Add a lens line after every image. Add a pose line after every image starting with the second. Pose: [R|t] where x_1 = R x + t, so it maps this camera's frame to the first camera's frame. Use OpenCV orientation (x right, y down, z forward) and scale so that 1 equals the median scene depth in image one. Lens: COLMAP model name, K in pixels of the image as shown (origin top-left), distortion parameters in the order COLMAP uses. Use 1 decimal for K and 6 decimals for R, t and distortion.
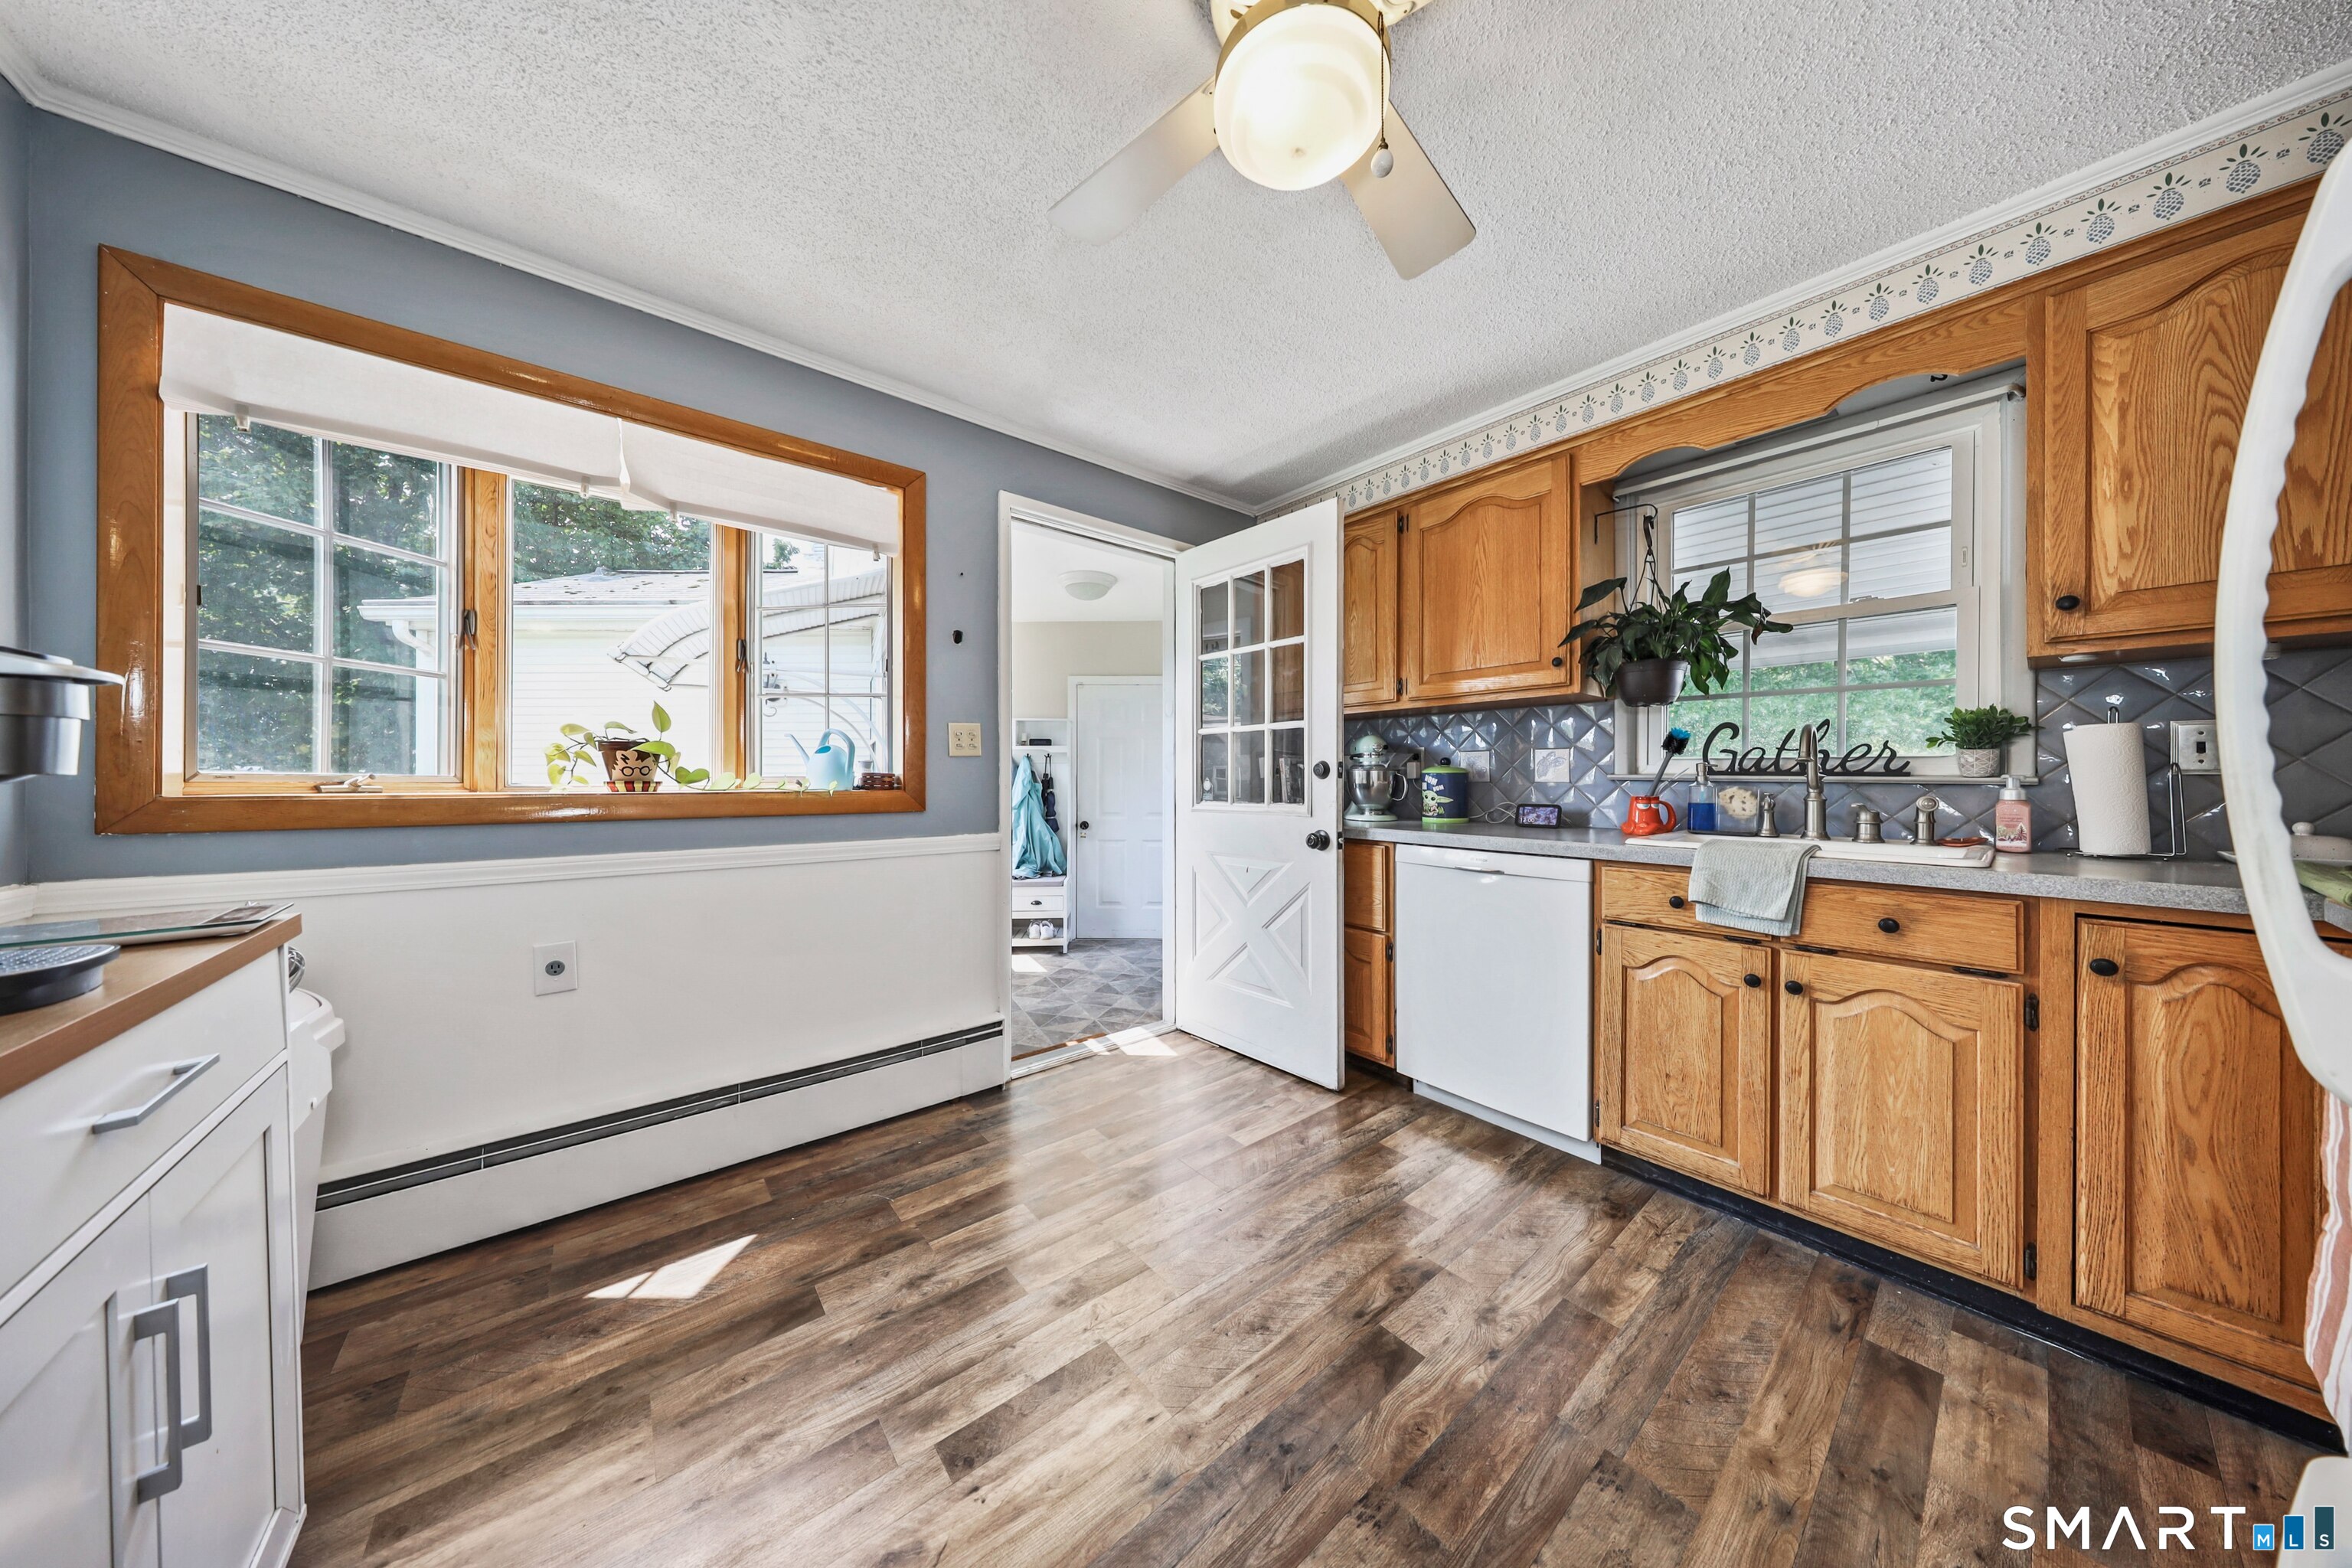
lens RADIAL K [[708.1, 0, 1187.6], [0, 708.1, 776.8], [0, 0, 1]] dist [-0.000425, 0.000026]
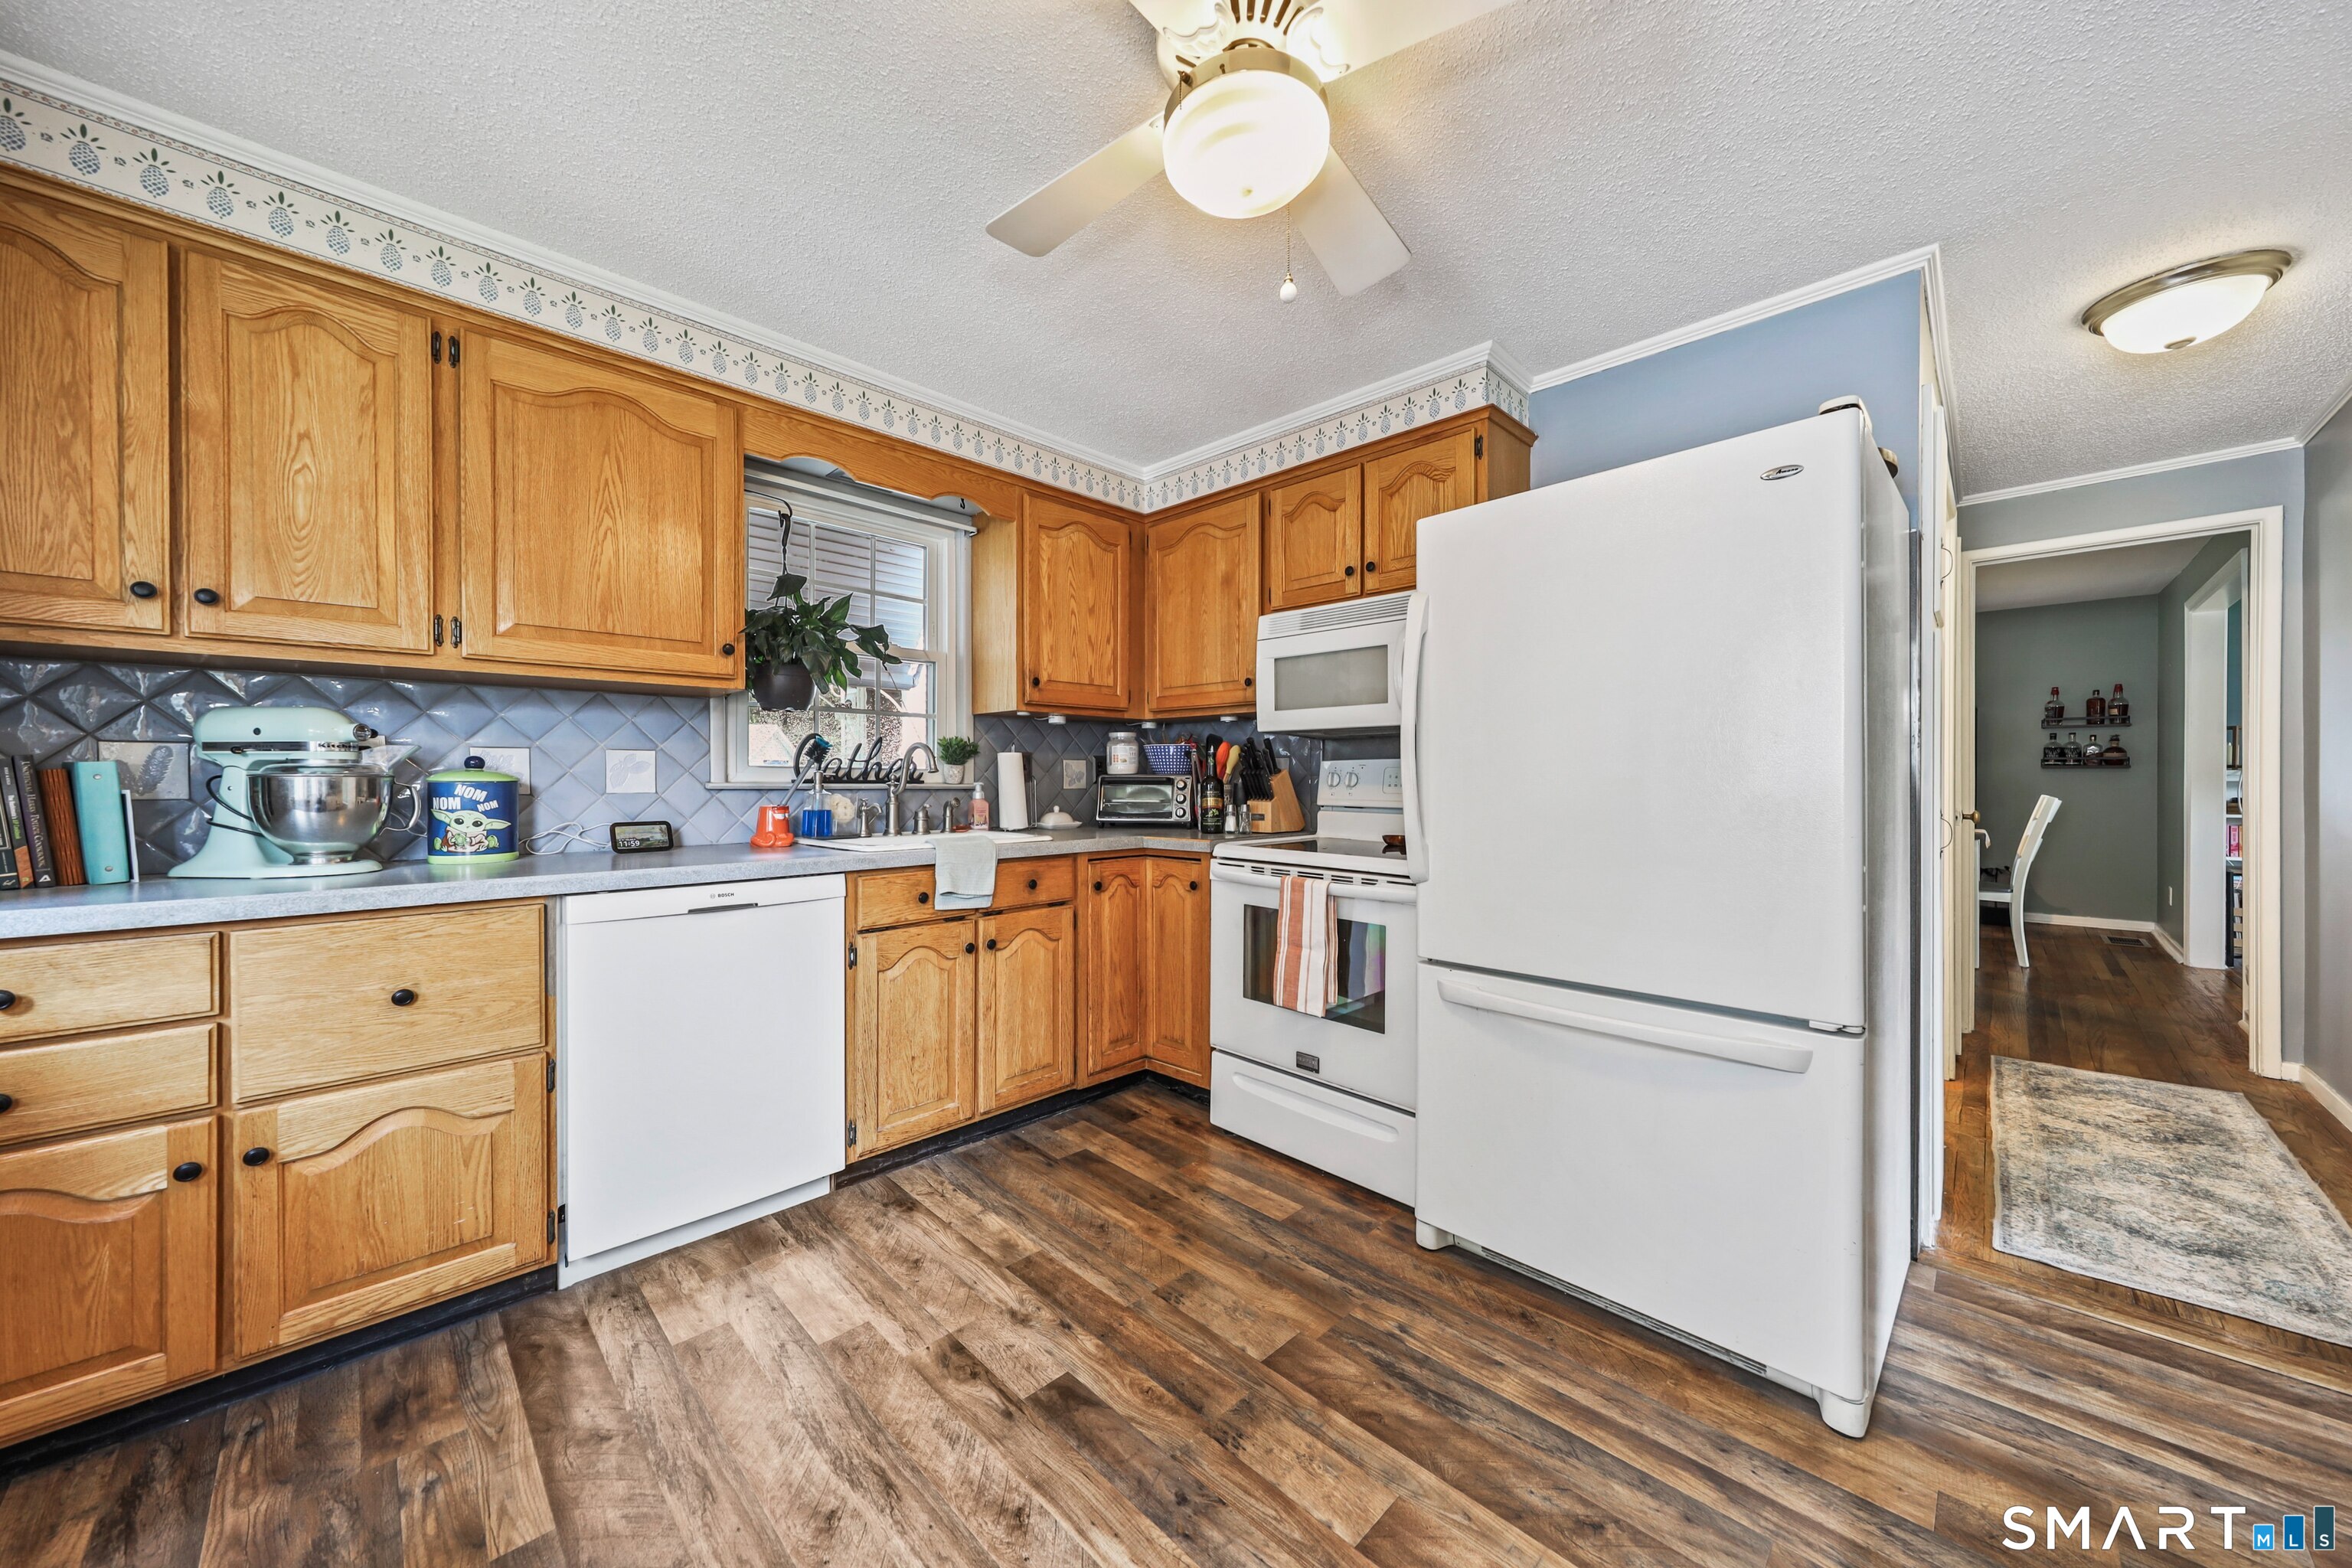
lens RADIAL K [[800.7, 0, 1172.2], [0, 800.7, 781.8], [0, 0, 1]] dist [0.001598, -0.000619]
pose [[-0.078154, -0.003602, 0.996935, -0.574531], [0.002651, 0.999989, 0.003821, -0.009314], [-0.996938, 0.002942, -0.078144, 0.678390]]
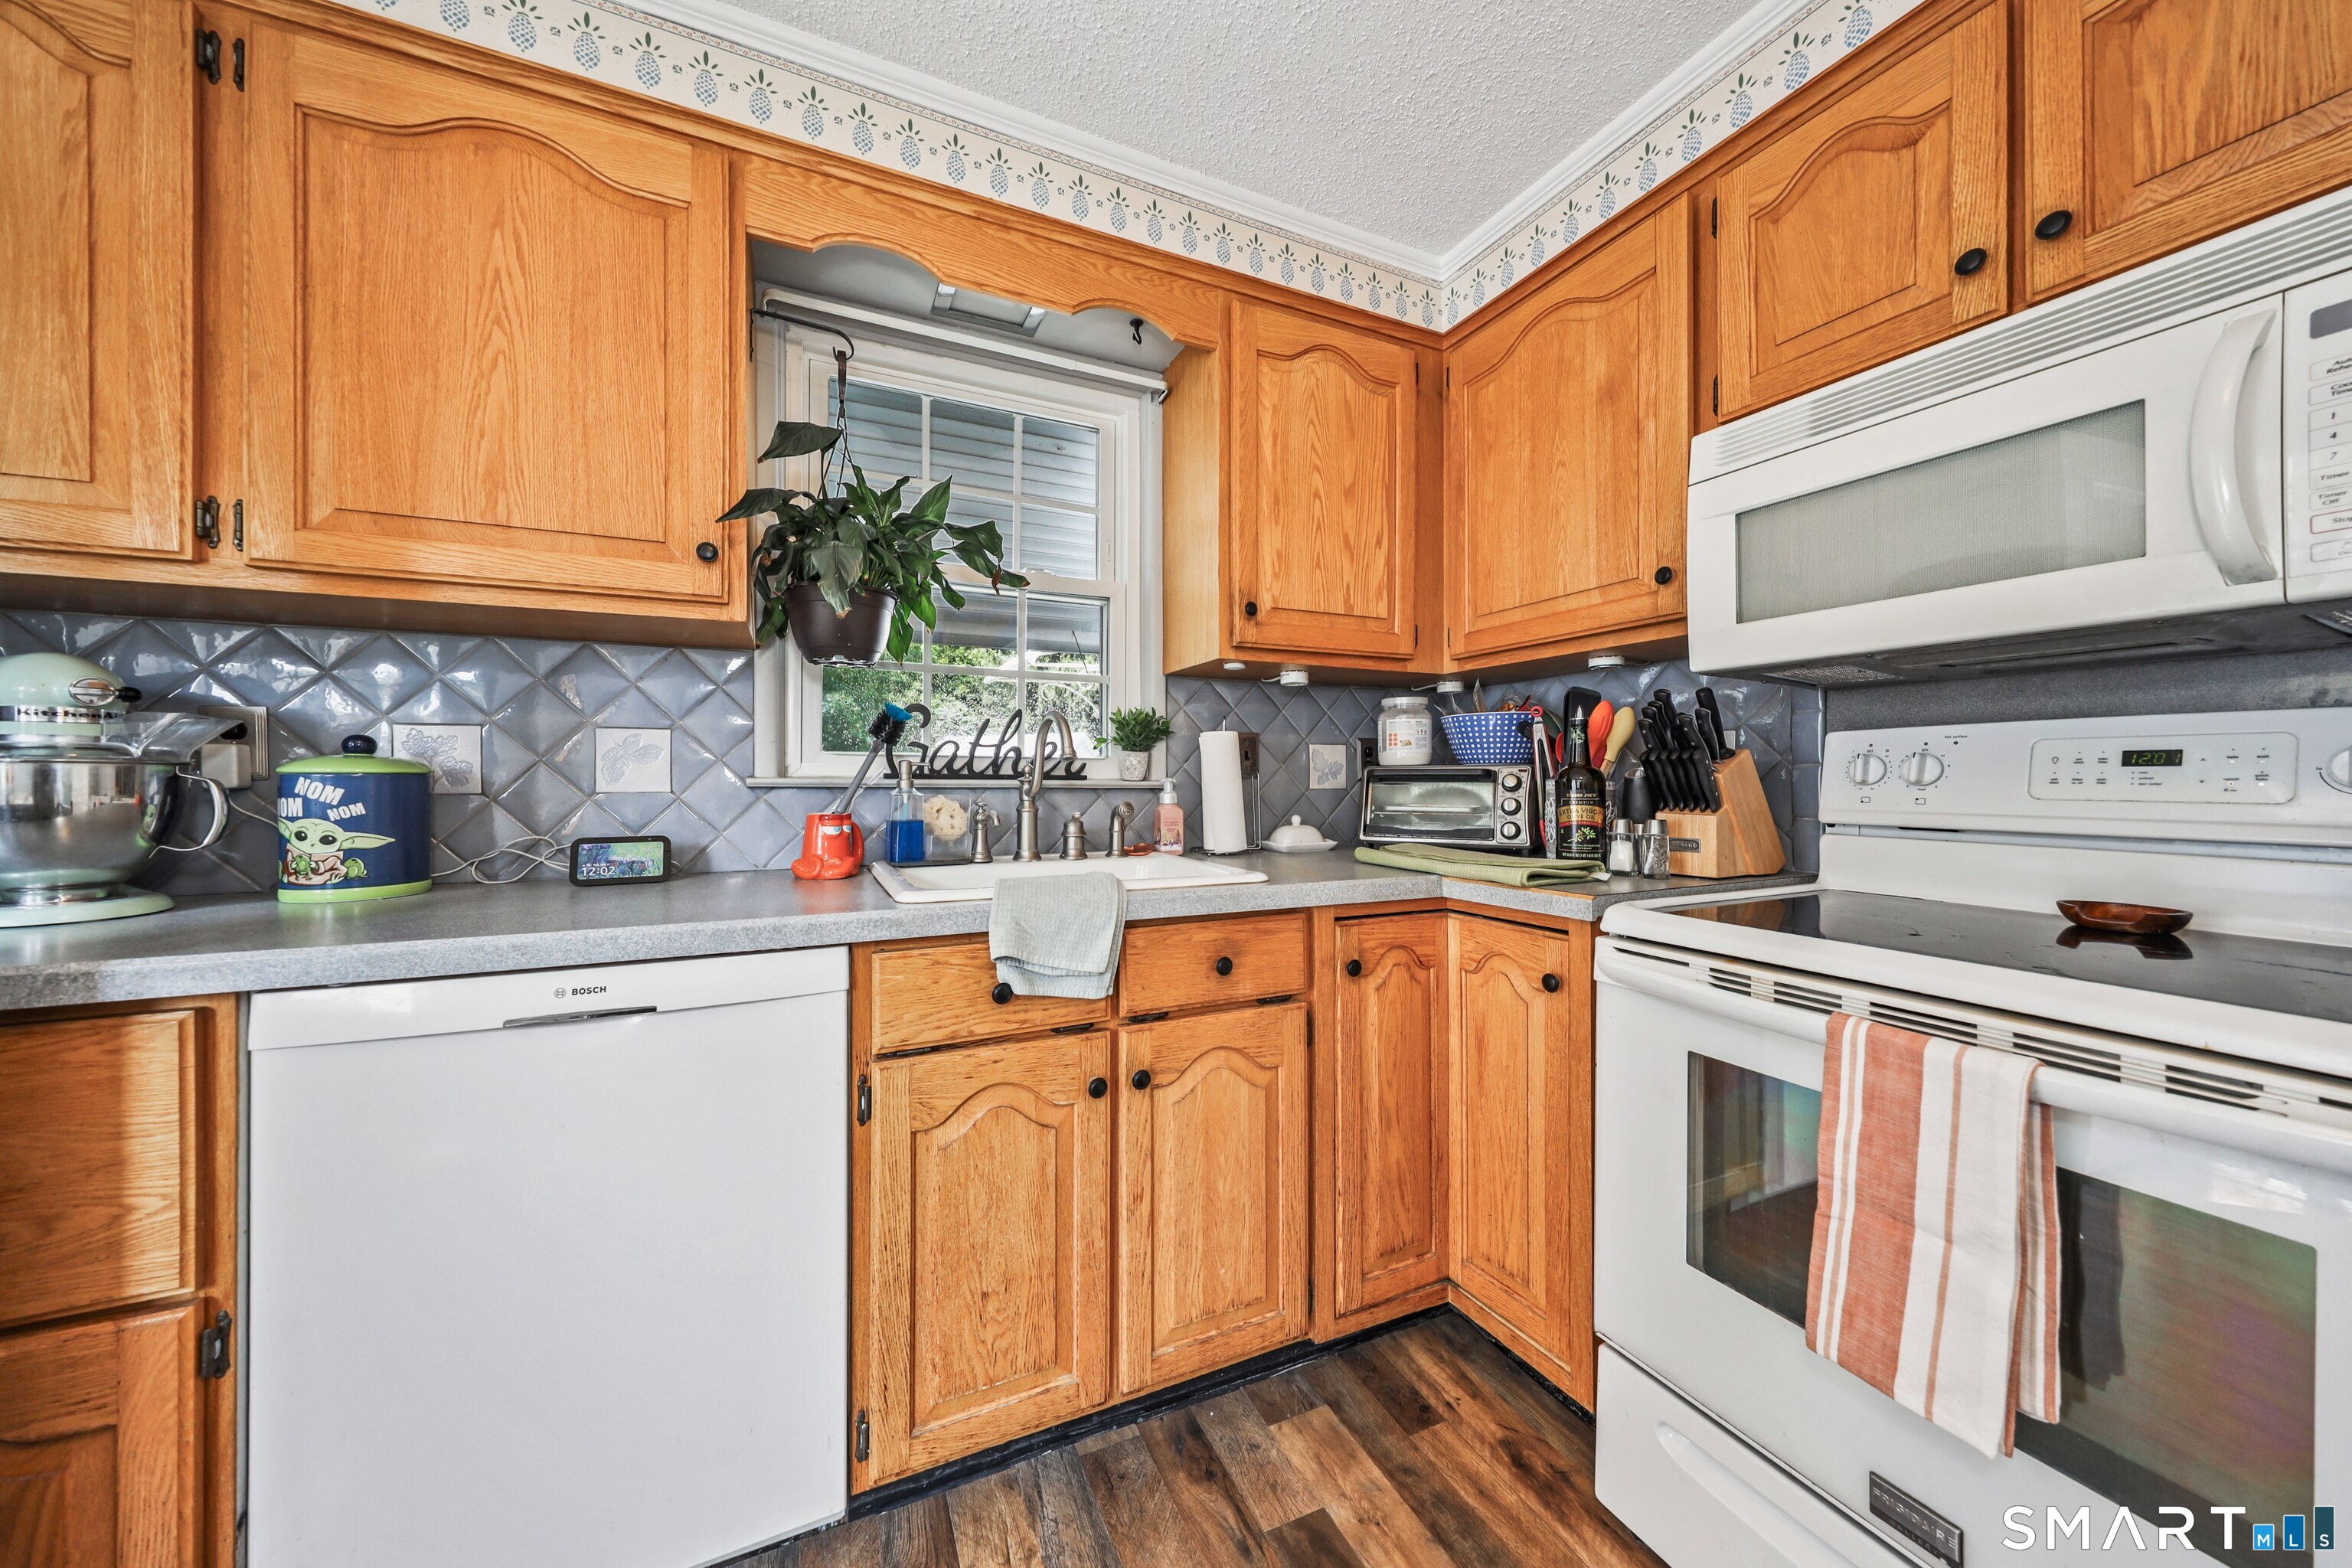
lens RADIAL K [[800.7, 0, 1161.8], [0, 800.7, 778.6], [0, 0, 1]] dist [0.001598, -0.000619]
pose [[0.285235, 0.001609, 0.958456, 0.087534], [0.003916, 0.999988, -0.002844, 0.000932], [-0.958450, 0.004564, 0.285225, 0.655069]]
